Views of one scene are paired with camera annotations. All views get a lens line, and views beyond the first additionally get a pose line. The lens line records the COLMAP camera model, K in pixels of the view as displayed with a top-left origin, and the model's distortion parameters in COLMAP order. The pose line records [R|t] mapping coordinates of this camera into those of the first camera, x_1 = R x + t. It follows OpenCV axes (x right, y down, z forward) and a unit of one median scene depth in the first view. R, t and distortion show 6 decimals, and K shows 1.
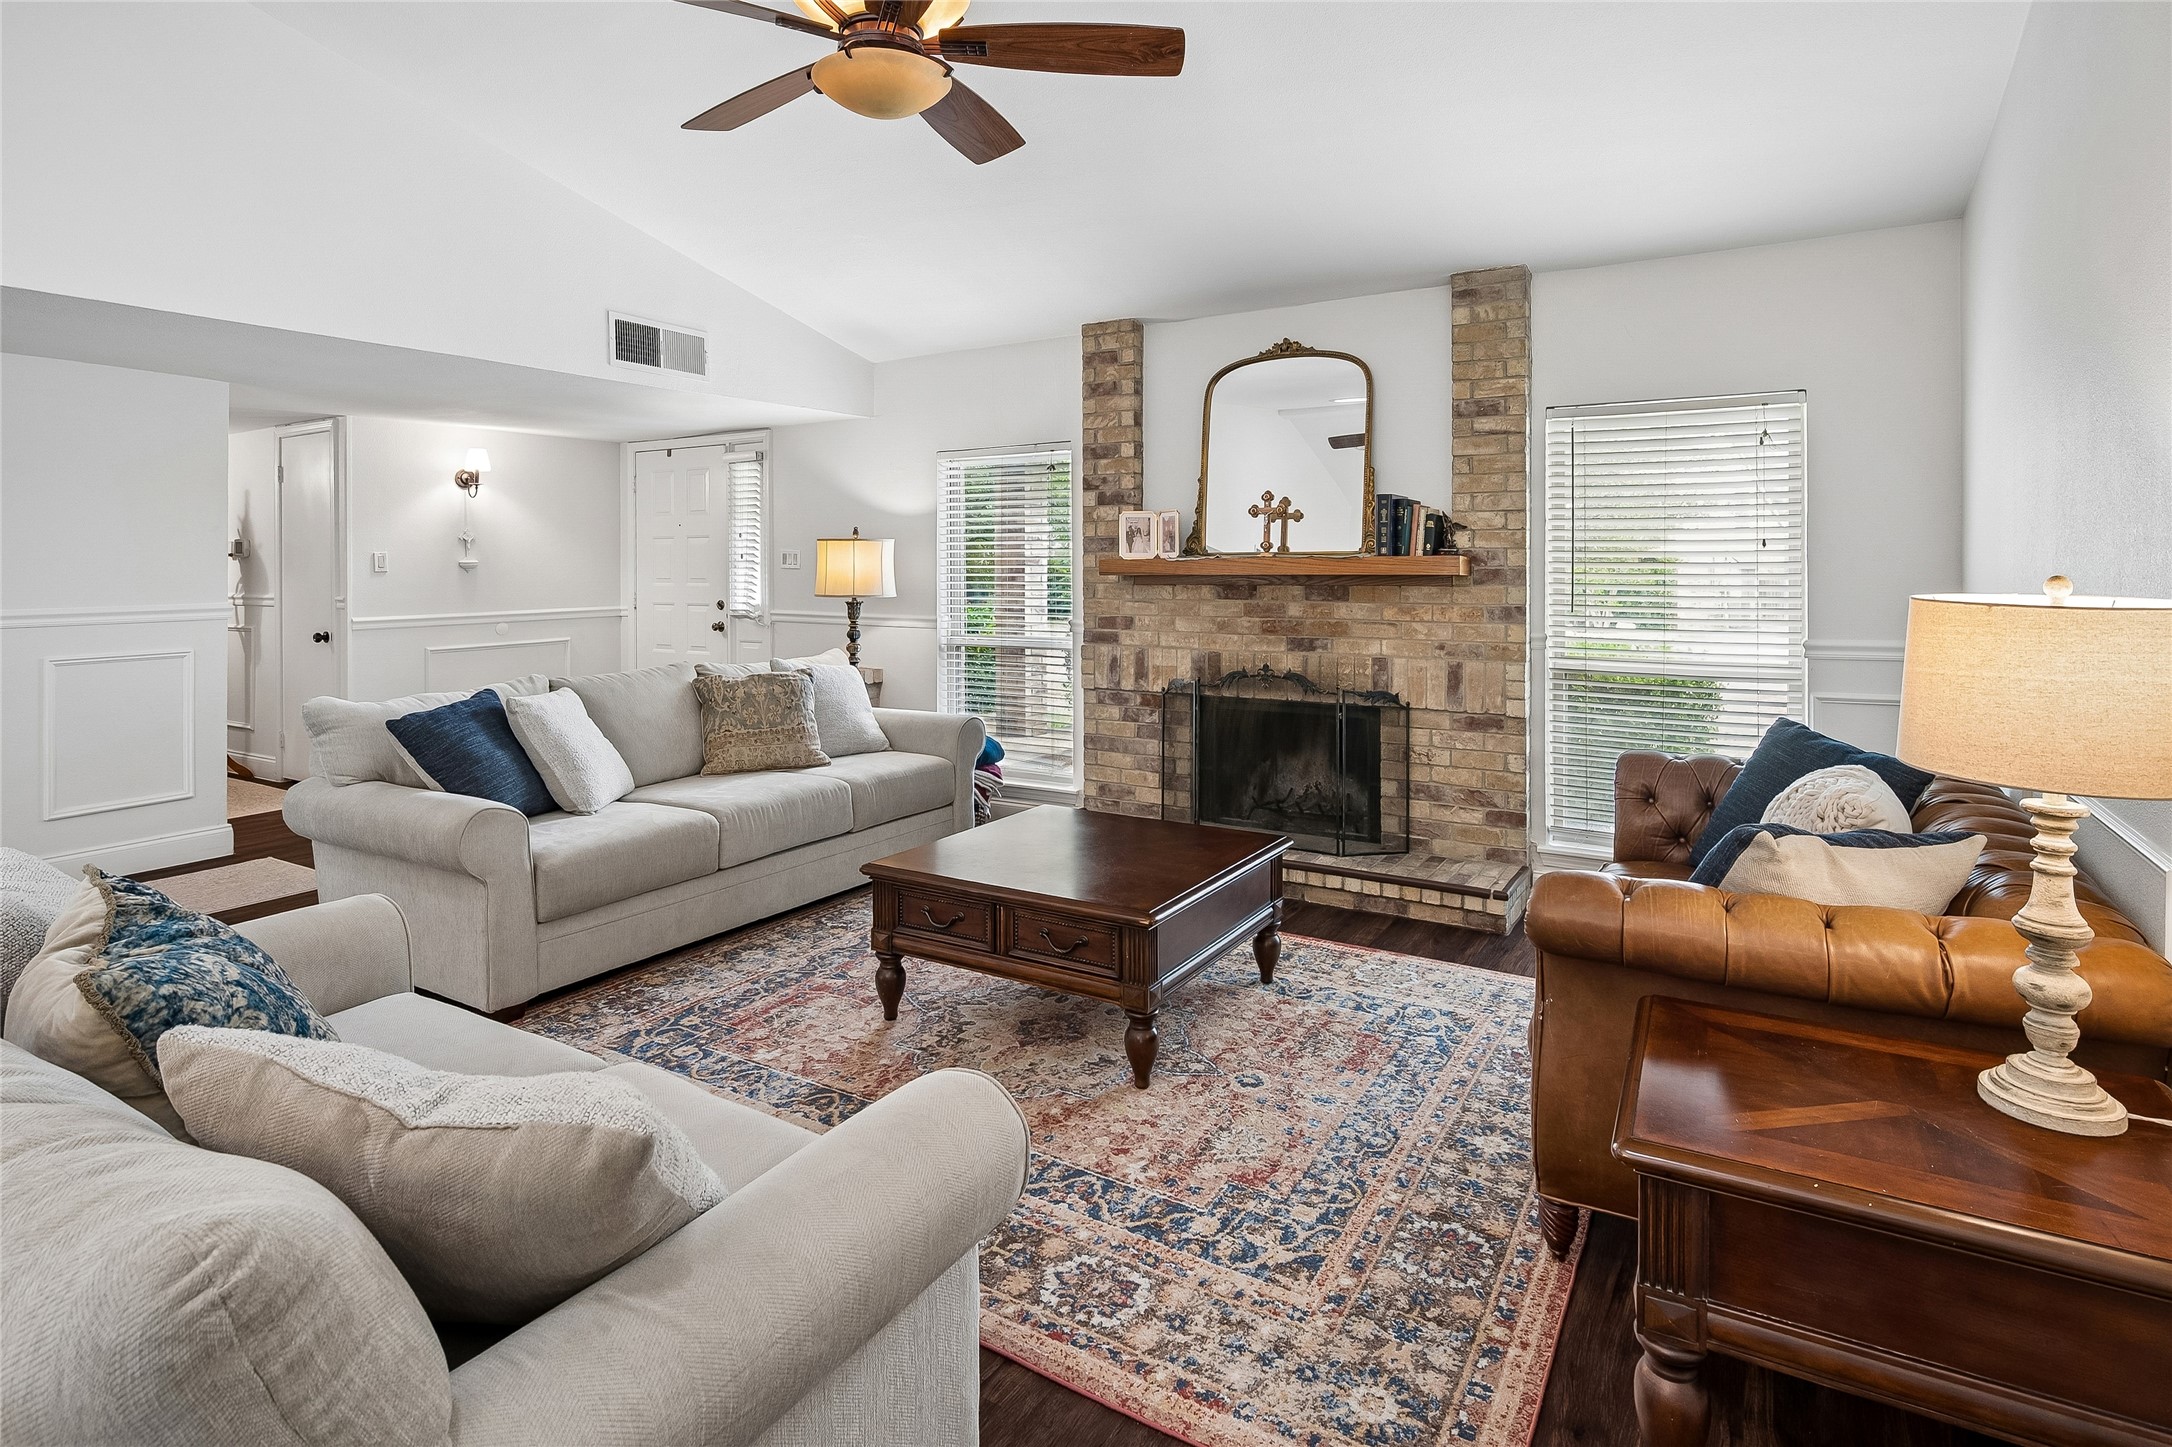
lens RADIAL K [[1091.7, 0, 1083.2], [0, 1091.7, 595.5], [0, 0, 1]] dist [-0.000001, 0.000021]
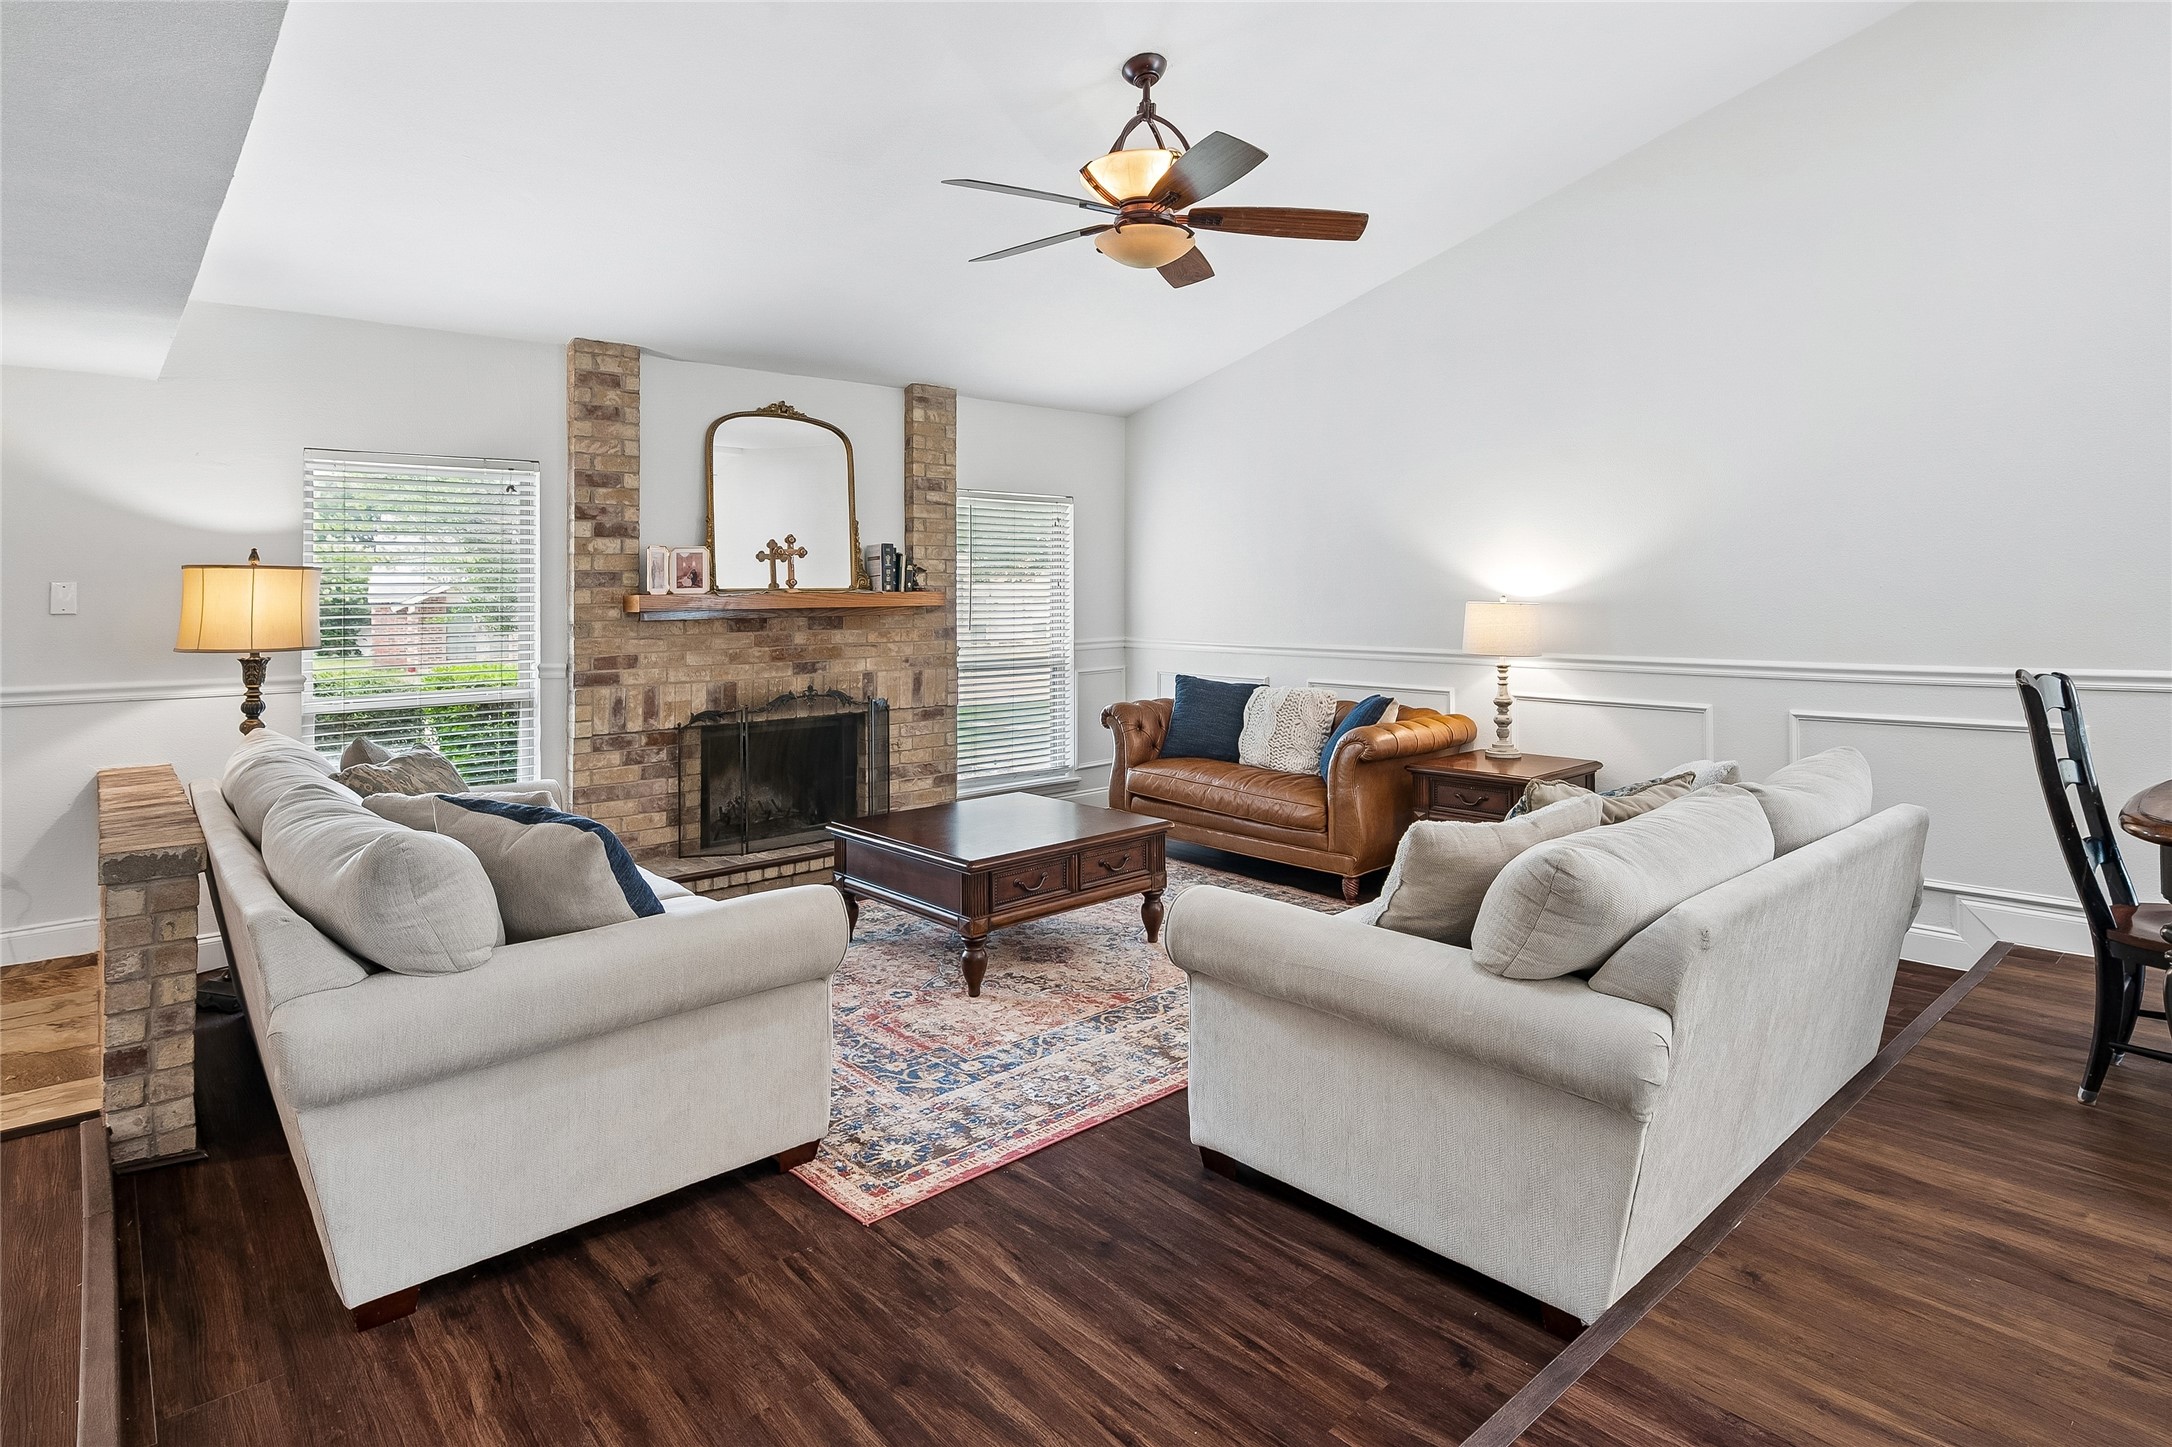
lens RADIAL K [[1108.1, 0, 1122.8], [0, 1108.1, 601.4], [0, 0, 1]] dist [-0.004789, -0.000578]
pose [[0.295883, -0.010223, 0.955169, -0.805037], [0.031076, 0.999516, 0.001071, -0.016232], [-0.954718, 0.029366, 0.296058, 0.319898]]
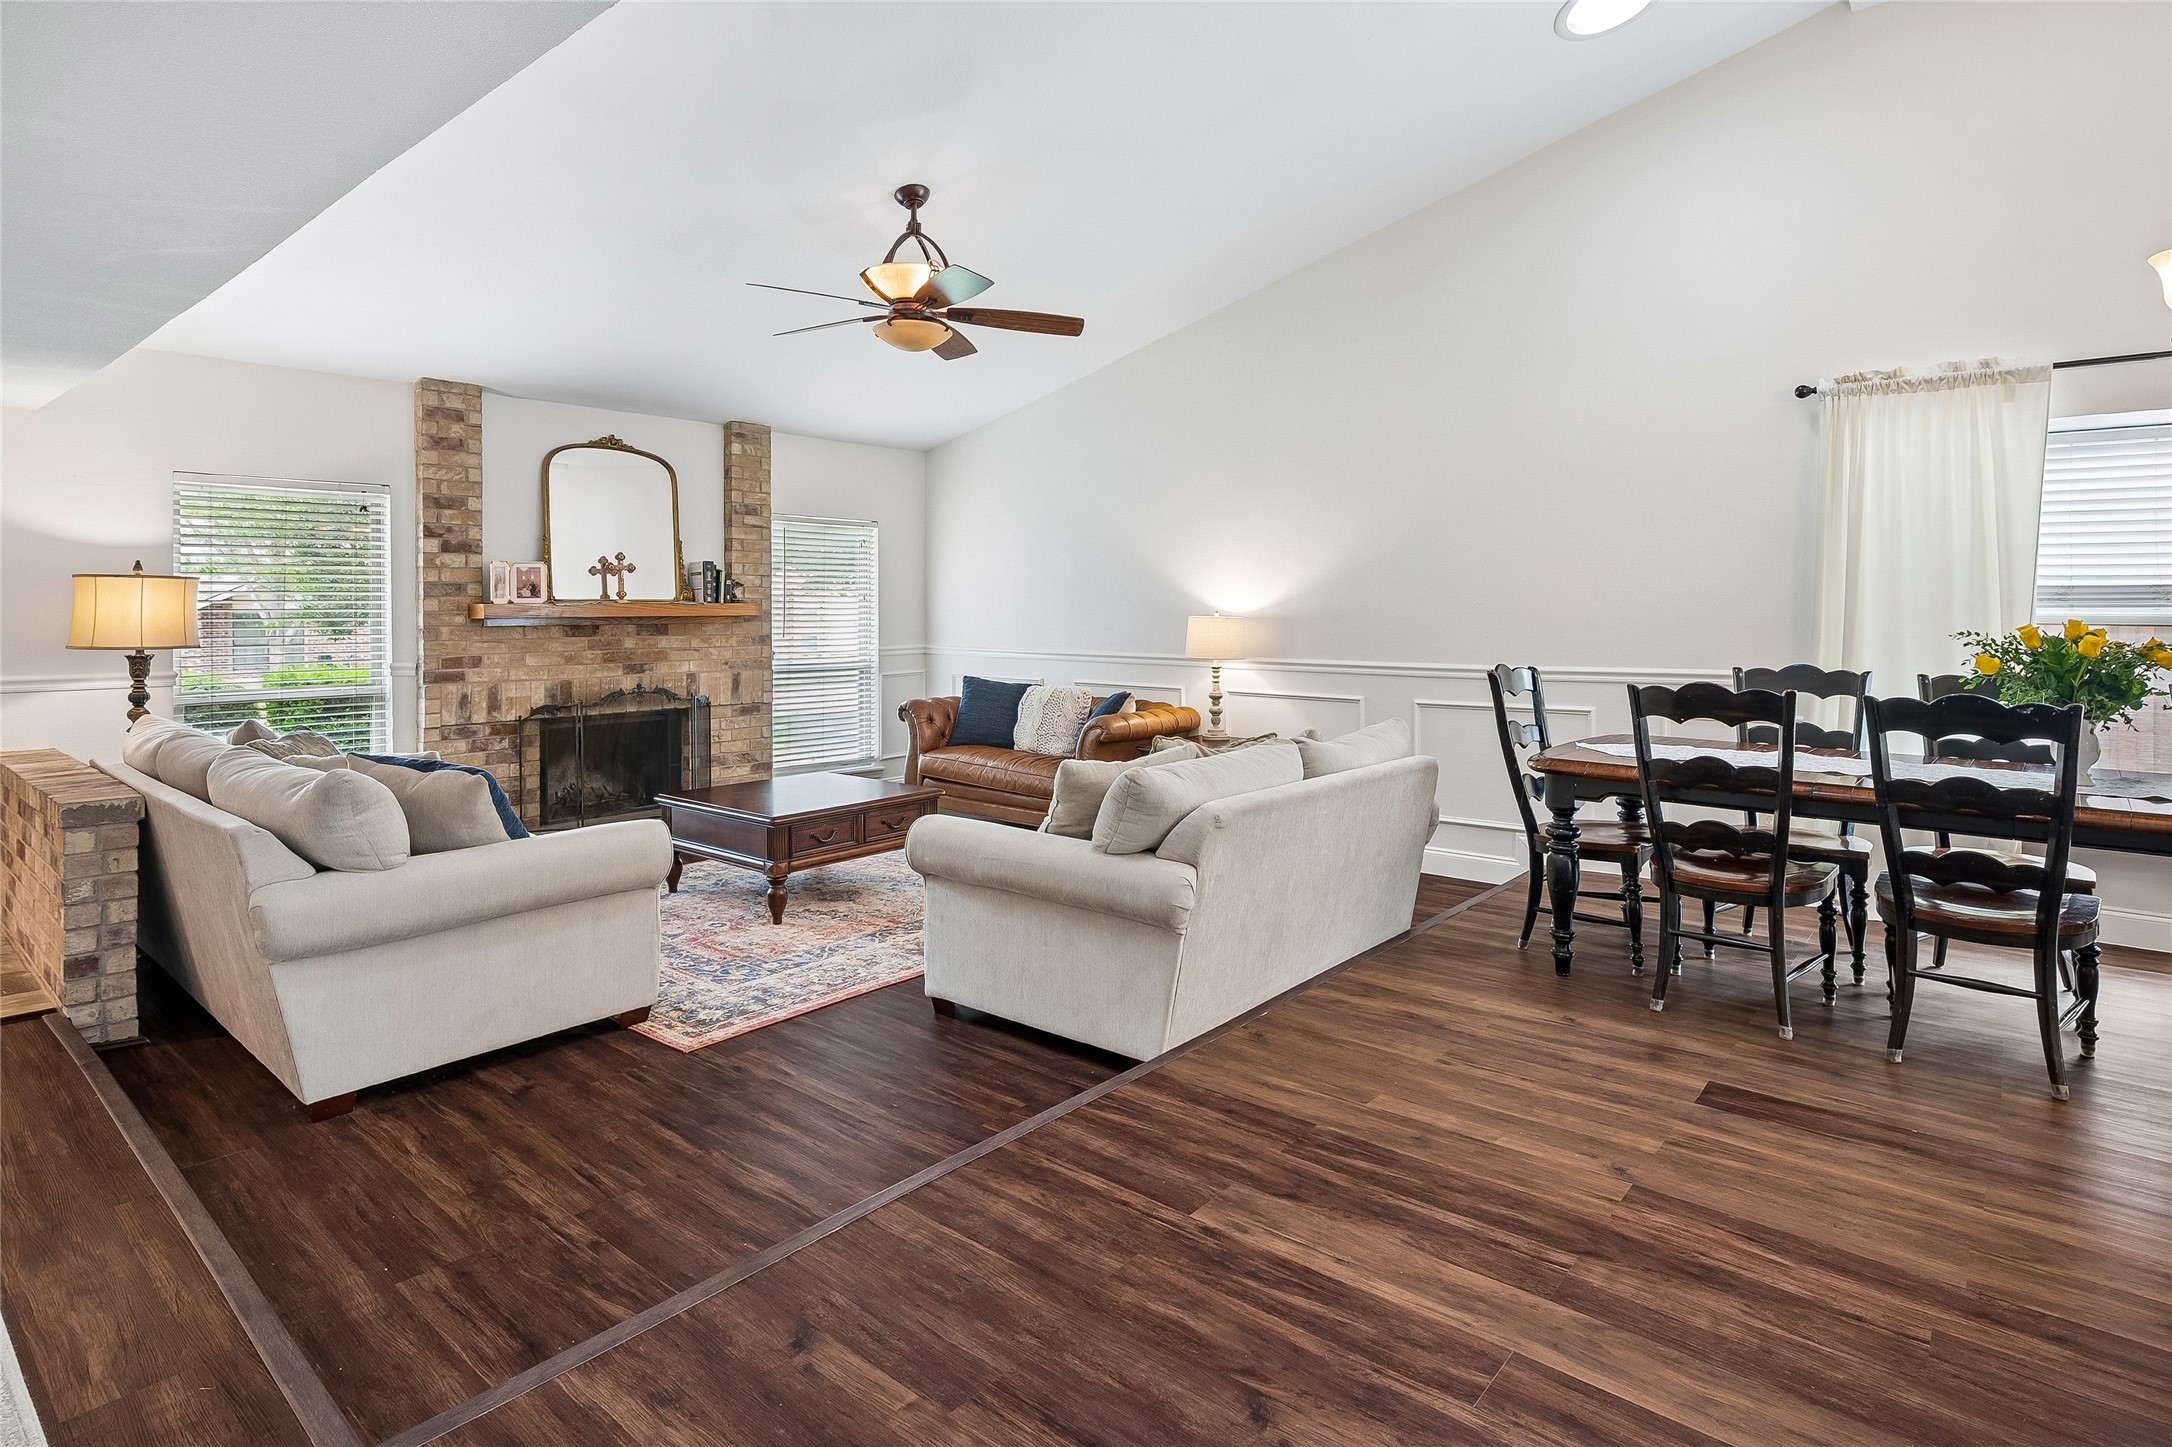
lens RADIAL K [[1085.5, 0, 1099.6], [0, 1085.5, 650.5], [0, 0, 1]] dist [-0.005974, 0.001253]
pose [[0.169473, -0.040184, 0.984715, -0.981956], [0.021937, 0.999075, 0.036995, -0.013585], [-0.985291, 0.015332, 0.170198, 0.210716]]
